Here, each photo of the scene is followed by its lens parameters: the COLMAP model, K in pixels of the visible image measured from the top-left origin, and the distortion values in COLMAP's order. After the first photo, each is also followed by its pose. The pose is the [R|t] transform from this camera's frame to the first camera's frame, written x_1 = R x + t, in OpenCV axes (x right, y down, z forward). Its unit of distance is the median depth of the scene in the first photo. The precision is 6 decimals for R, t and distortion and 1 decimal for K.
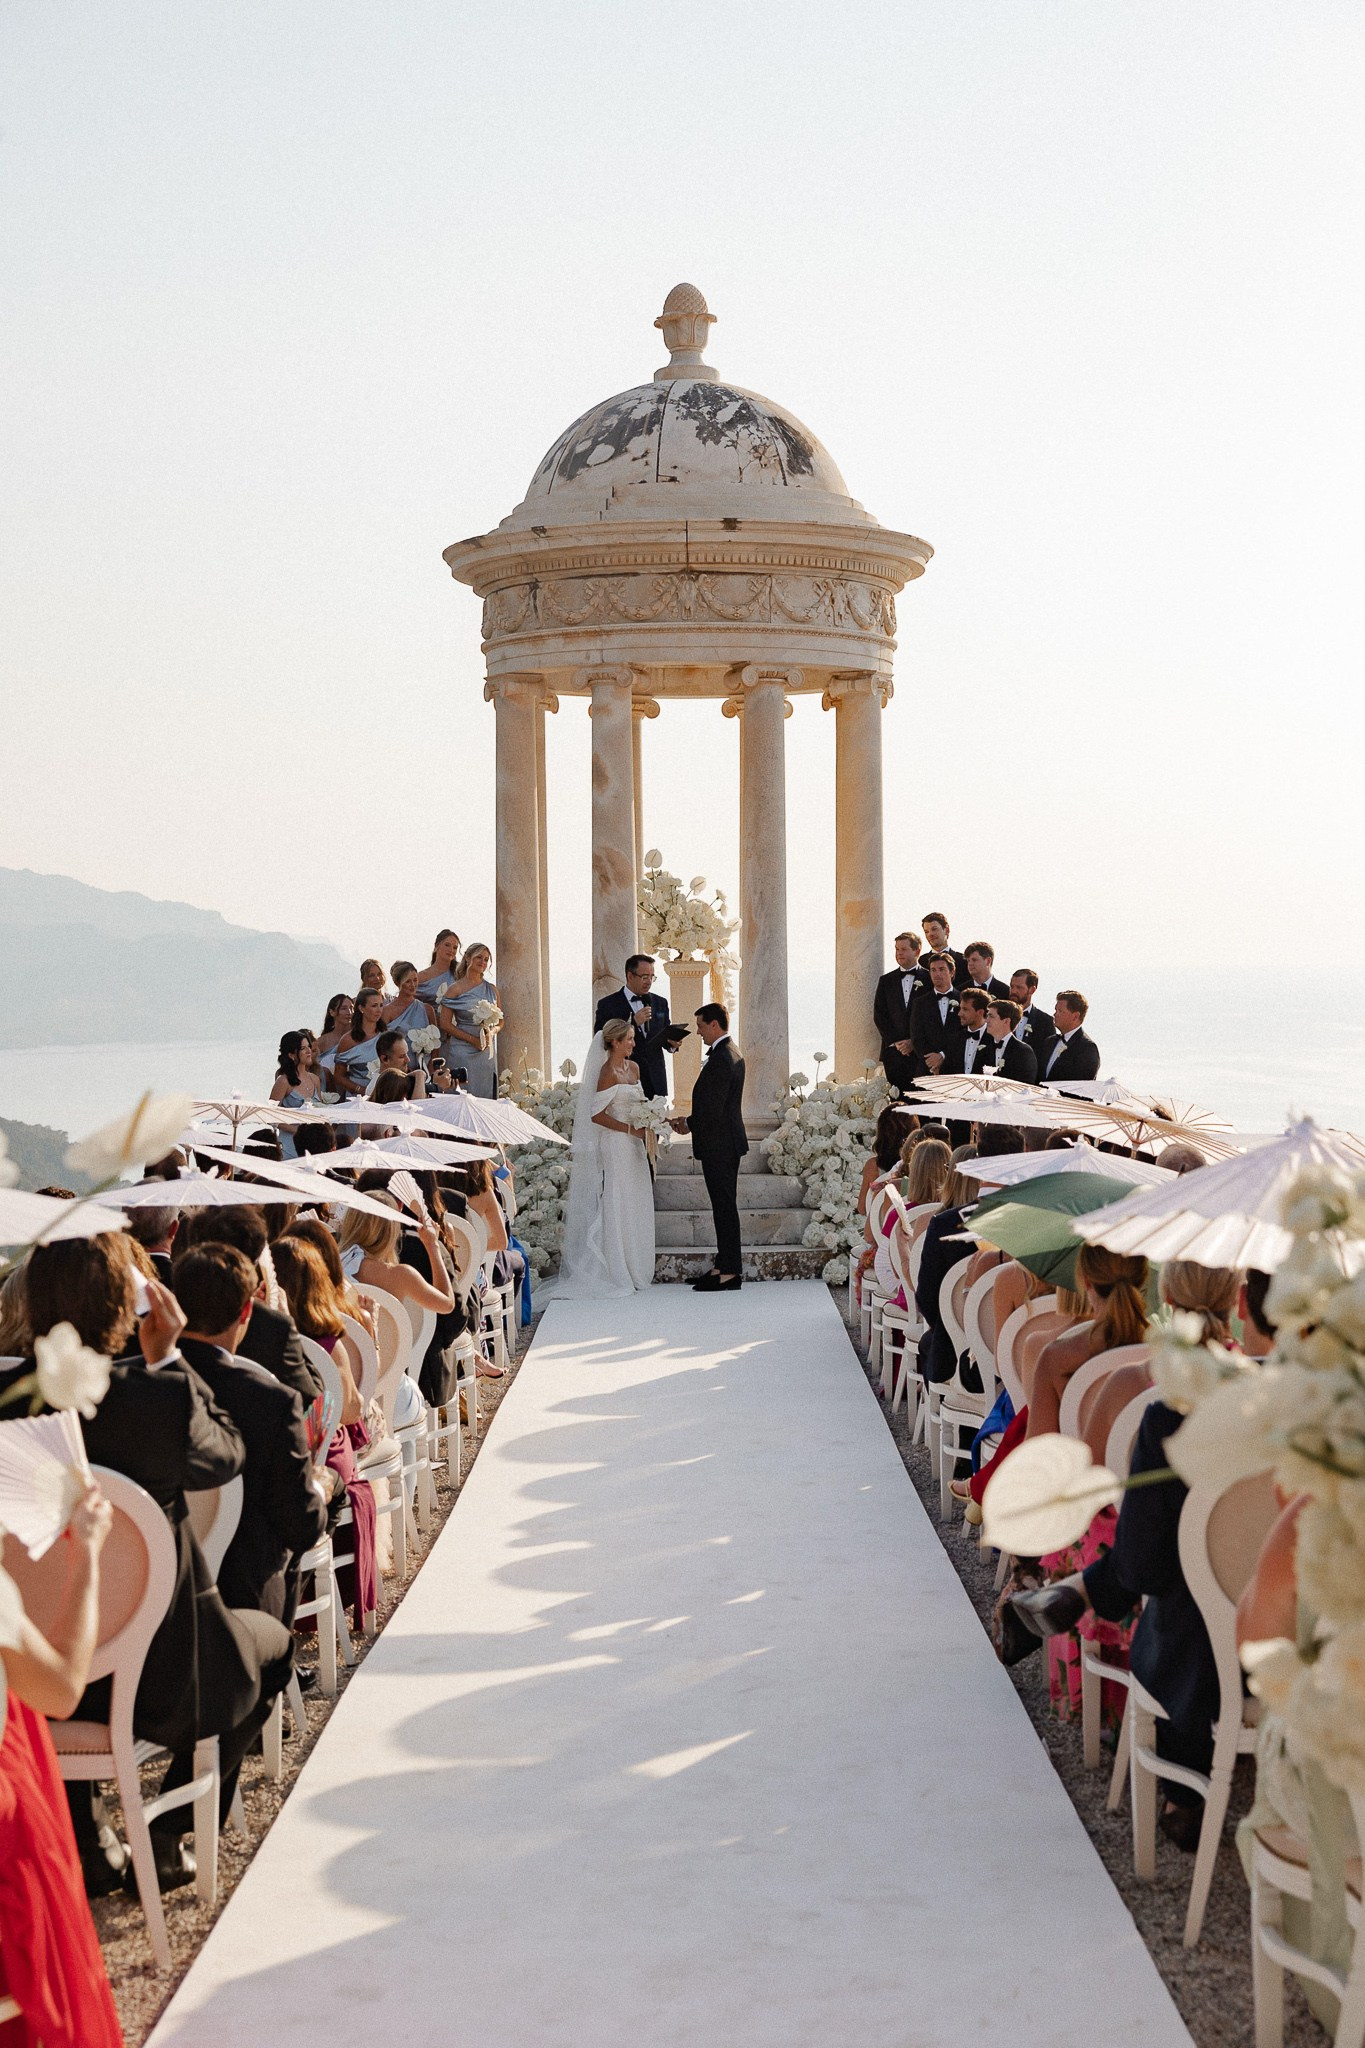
lens RADIAL K [[3144.5, 0, 683.1], [0, 3144.5, 1097.3], [0, 0, 1]] dist [0.025986, 0.000000]
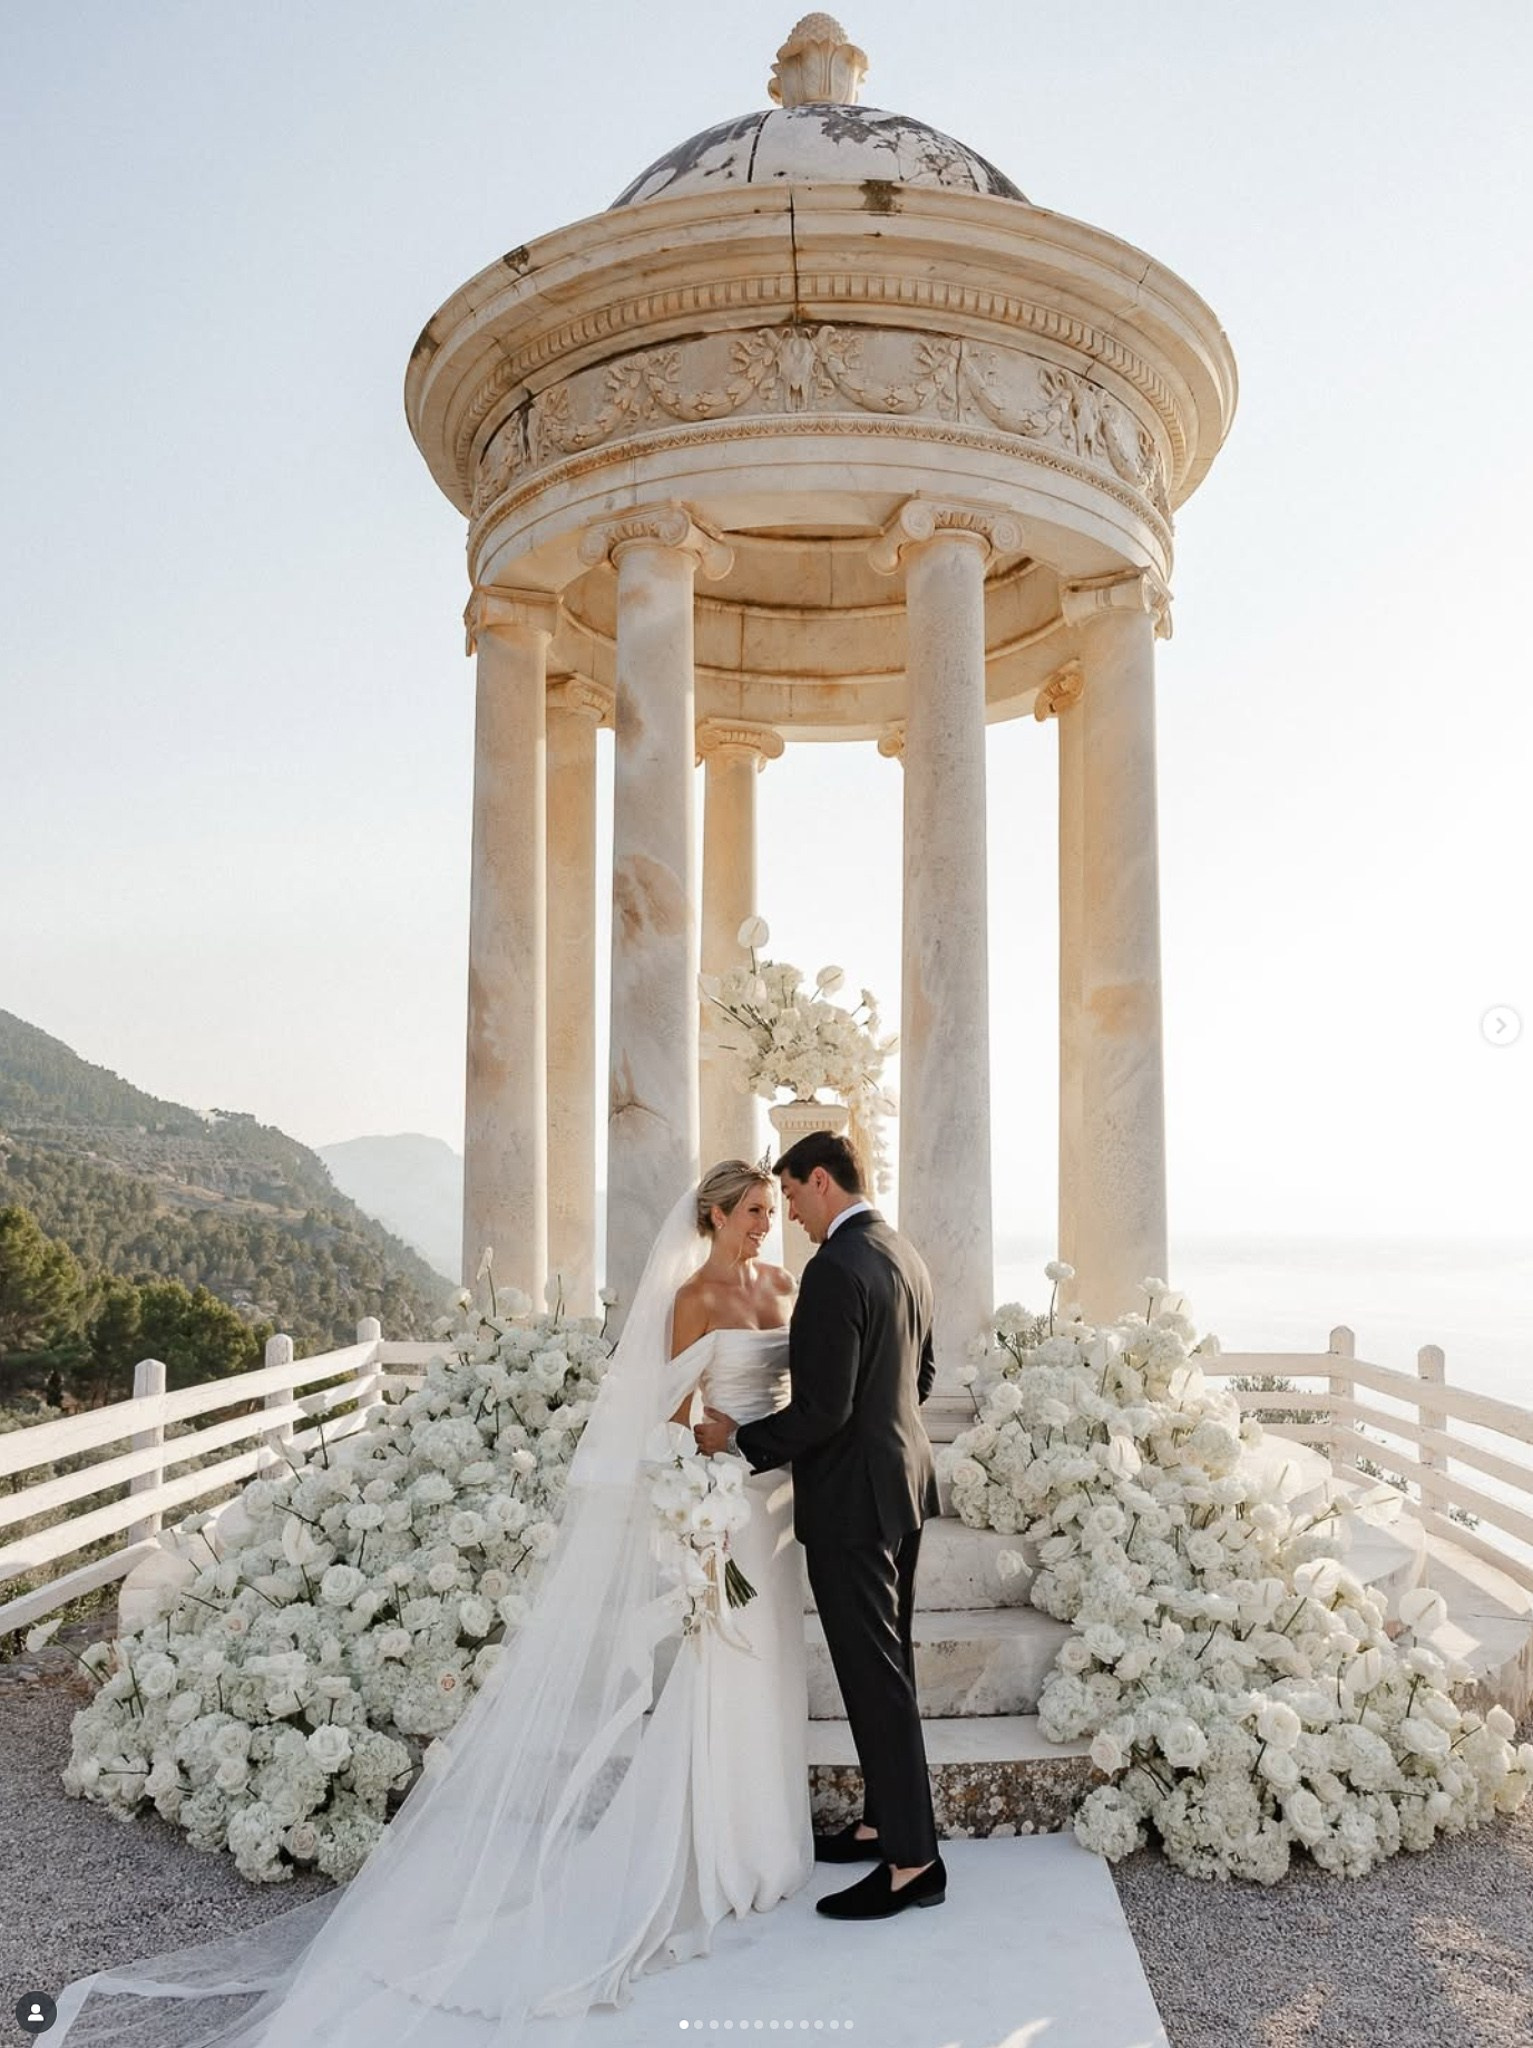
lens RADIAL K [[1626.3, 0, 793.3], [0, 1626.3, 1112.9], [0, 0, 1]] dist [-0.019739, 0.039479]
pose [[0.998281, 0.006995, -0.058196, 0.016781], [-0.013534, 0.993532, -0.112741, -0.008259], [0.057031, 0.113335, 0.991919, 0.737332]]
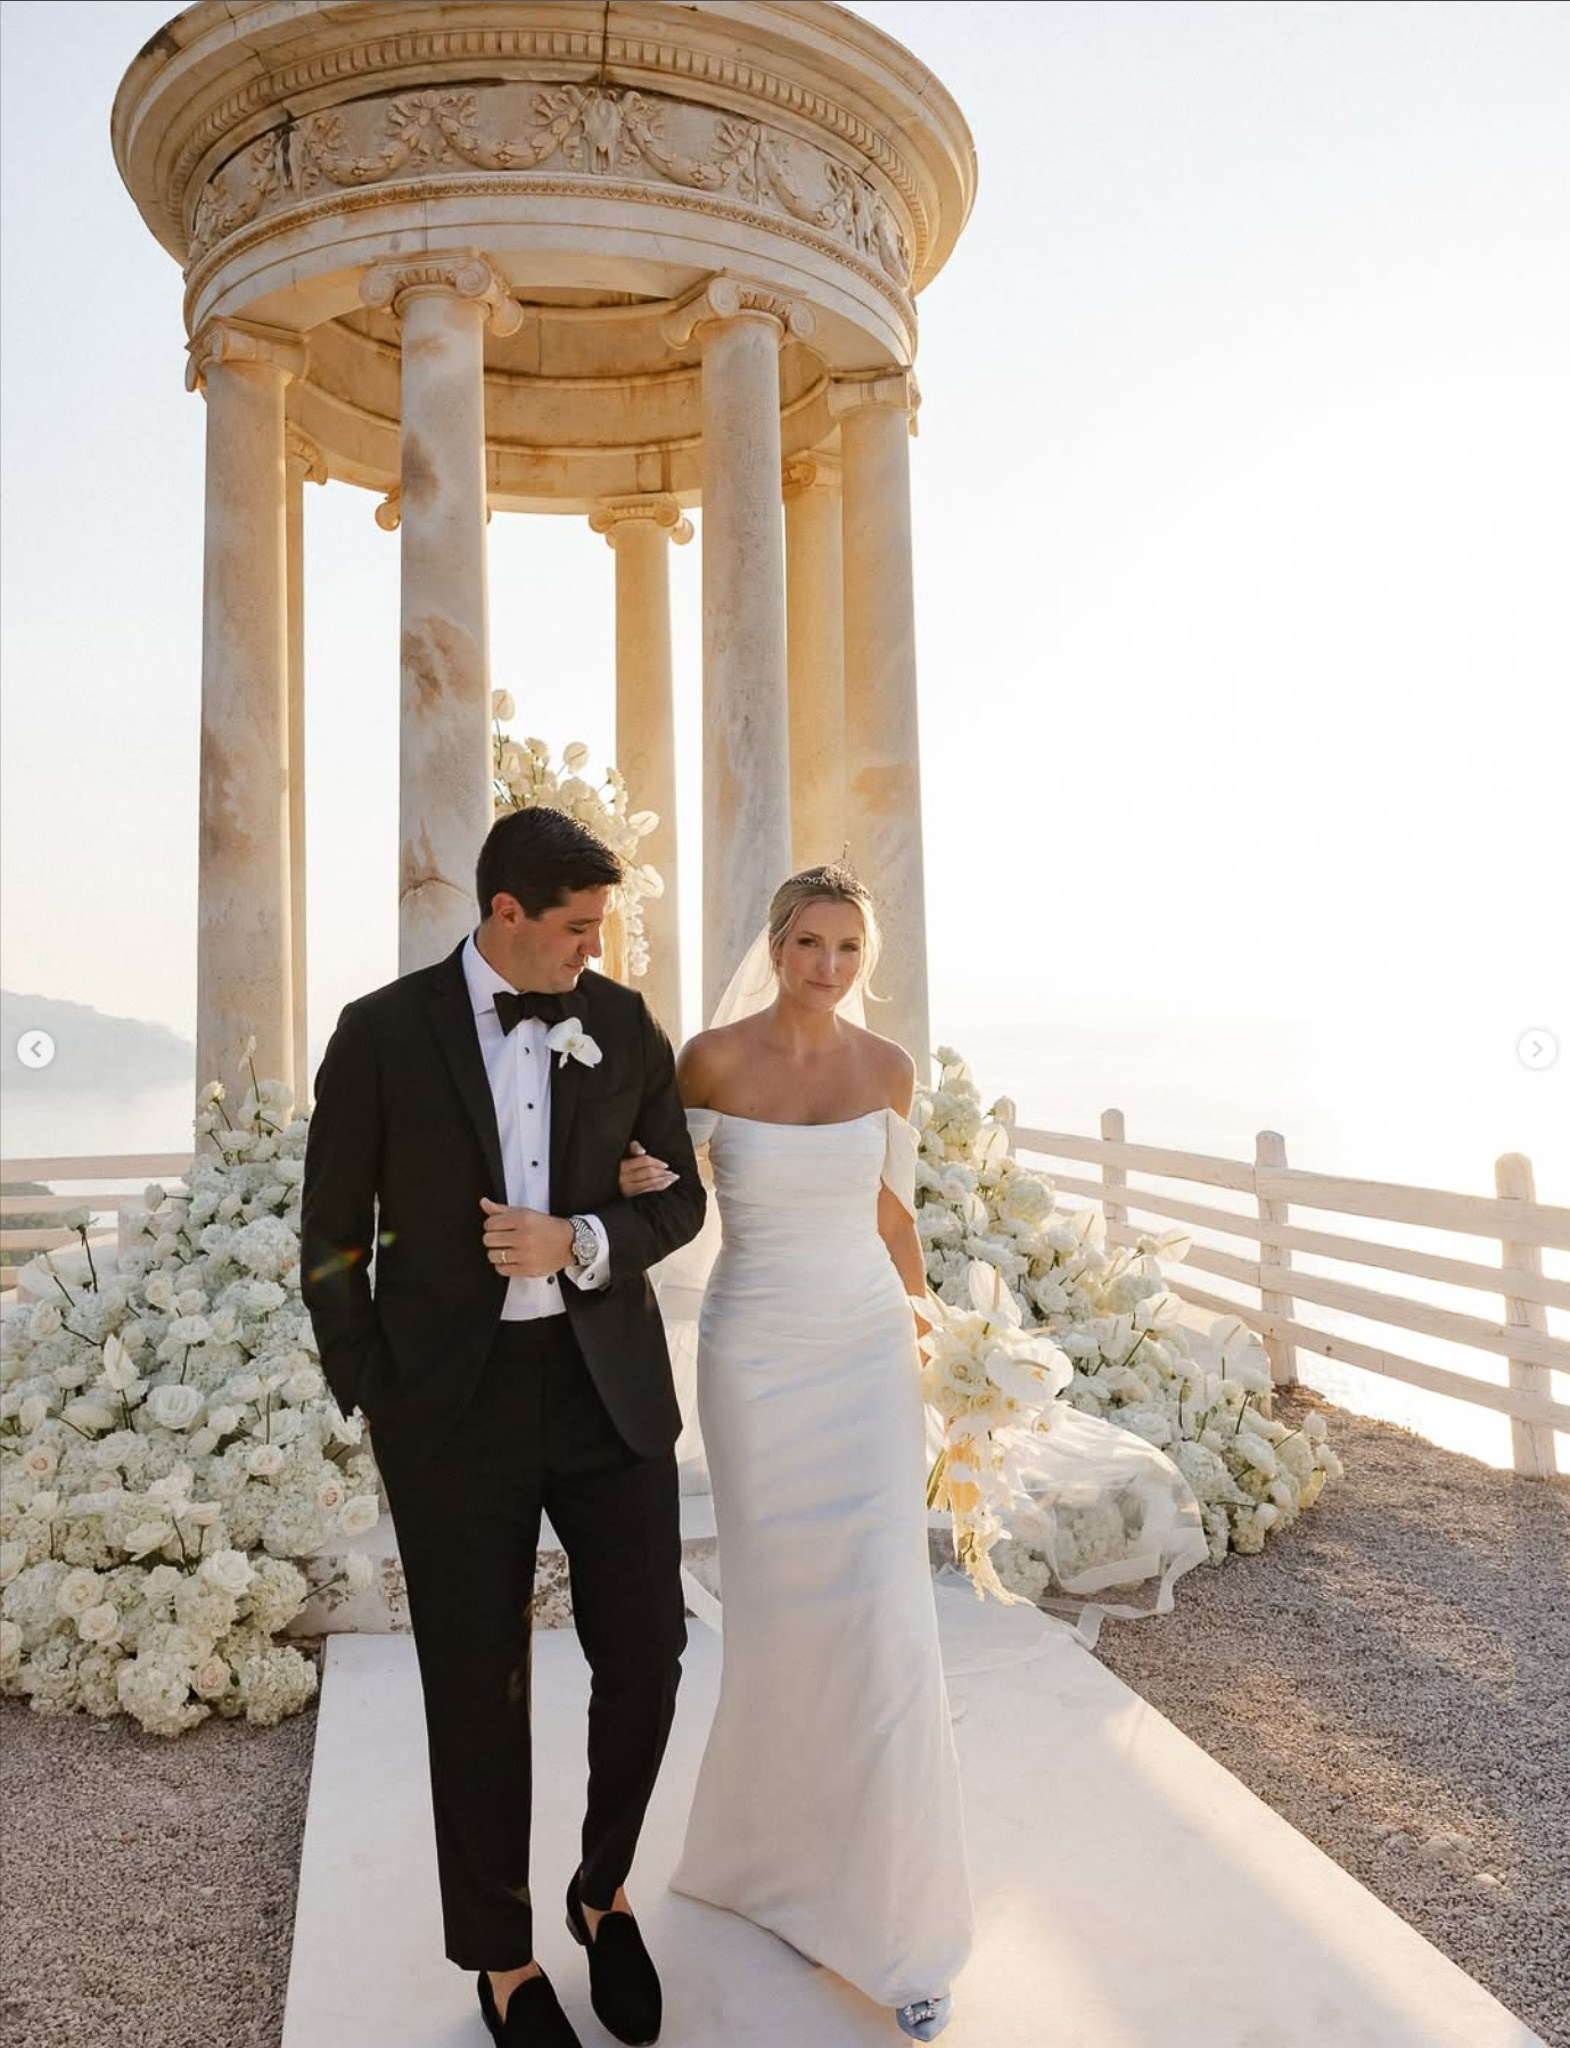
lens RADIAL K [[1678.2, 0, 823.2], [0, 1678.2, 891.7], [0, 0, 1]] dist [-0.006430, 0.005367]
pose [[0.967153, 0.005743, 0.254129, -0.031390], [0.026532, 0.992003, -0.123392, -0.003785], [-0.252805, 0.126082, 0.959267, 0.735024]]
